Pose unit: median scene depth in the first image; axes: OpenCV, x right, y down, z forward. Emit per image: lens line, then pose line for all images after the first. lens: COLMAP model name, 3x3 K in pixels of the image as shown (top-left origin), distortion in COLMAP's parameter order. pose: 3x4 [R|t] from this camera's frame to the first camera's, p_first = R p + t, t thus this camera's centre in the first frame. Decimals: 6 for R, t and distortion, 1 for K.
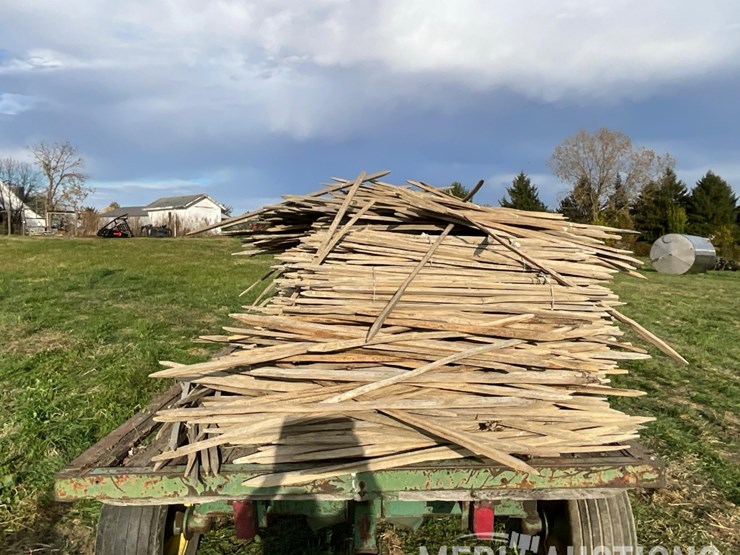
lens RADIAL K [[551.2, 0, 370.0], [0, 551.2, 277.5], [0, 0, 1]] dist [-0.002934, -0.005190]
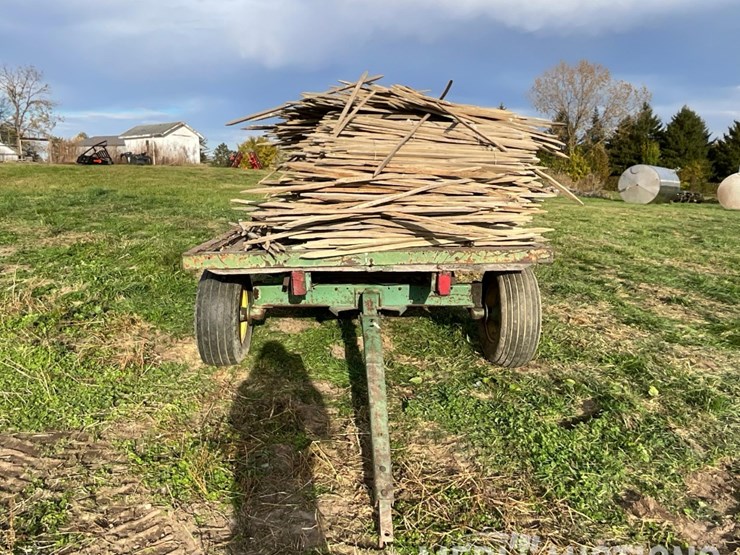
lens RADIAL K [[551.2, 0, 369.6], [0, 551.2, 276.2], [0, 0, 1]] dist [-0.002934, -0.005190]
pose [[0.999179, -0.000113, 0.040523, -0.048360], [-0.004487, 0.993538, 0.113413, 0.132364], [-0.040273, -0.113501, 0.992721, -0.357850]]
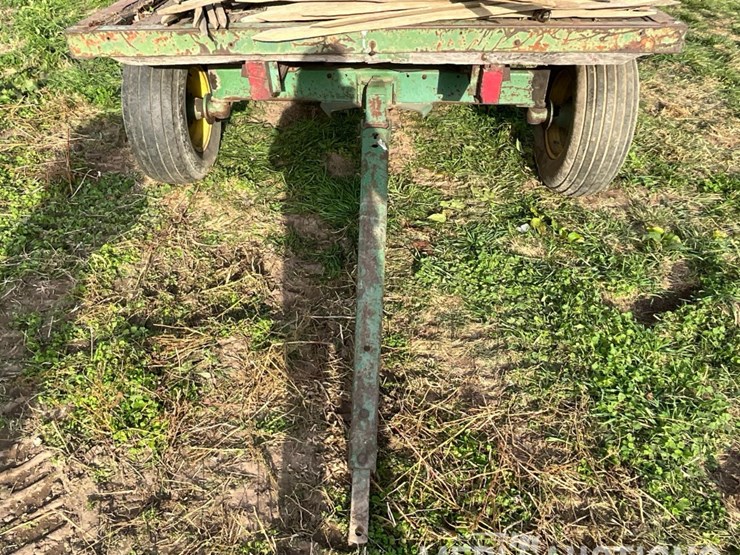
lens RADIAL K [[551.2, 0, 370.4], [0, 551.2, 277.5], [0, 0, 1]] dist [-0.002934, -0.005190]
pose [[0.999482, 0.022968, -0.022556, 0.007502], [-0.006755, 0.834715, 0.550641, 0.100895], [0.031475, -0.550203, 0.834438, -0.033219]]
